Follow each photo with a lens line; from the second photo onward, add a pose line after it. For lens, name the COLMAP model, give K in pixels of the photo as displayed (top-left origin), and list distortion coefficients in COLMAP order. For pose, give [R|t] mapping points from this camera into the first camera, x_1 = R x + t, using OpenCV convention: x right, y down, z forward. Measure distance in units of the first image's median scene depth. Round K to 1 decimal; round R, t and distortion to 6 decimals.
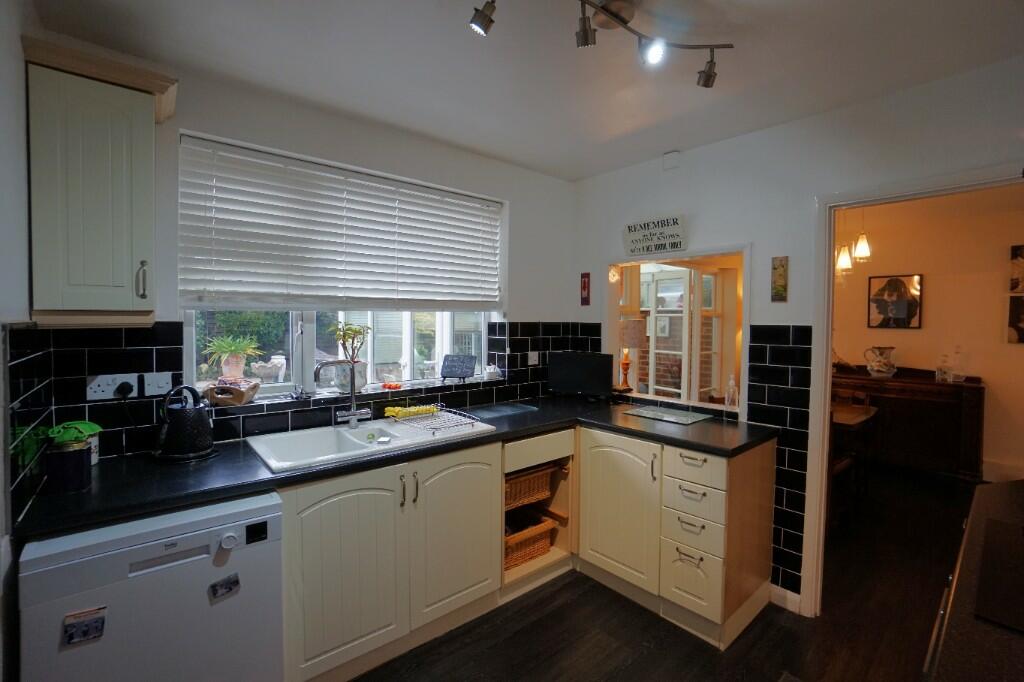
lens RADIAL K [[456.5, 0, 513.9], [0, 456.5, 335.8], [0, 0, 1]] dist [-0.047456, 0.010214]
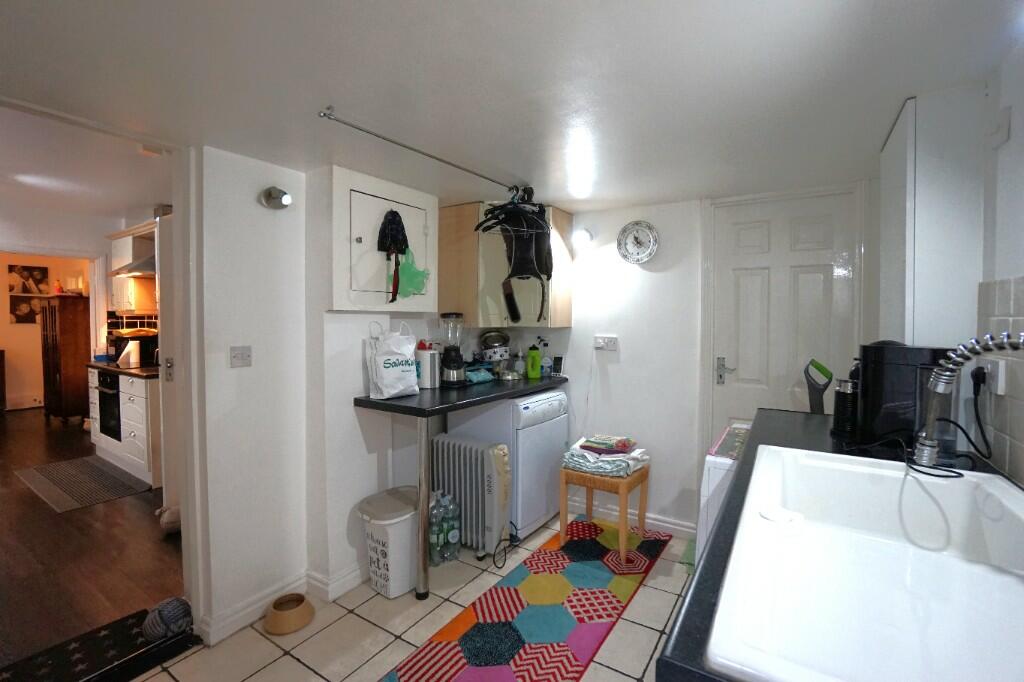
lens RADIAL K [[456.5, 0, 522.7], [0, 456.5, 339.8], [0, 0, 1]] dist [-0.047456, 0.010214]
pose [[-0.286347, -0.045166, 0.957061, -1.432197], [0.023541, 0.998255, 0.054153, 0.048695], [-0.957837, 0.038037, -0.284785, -0.541932]]
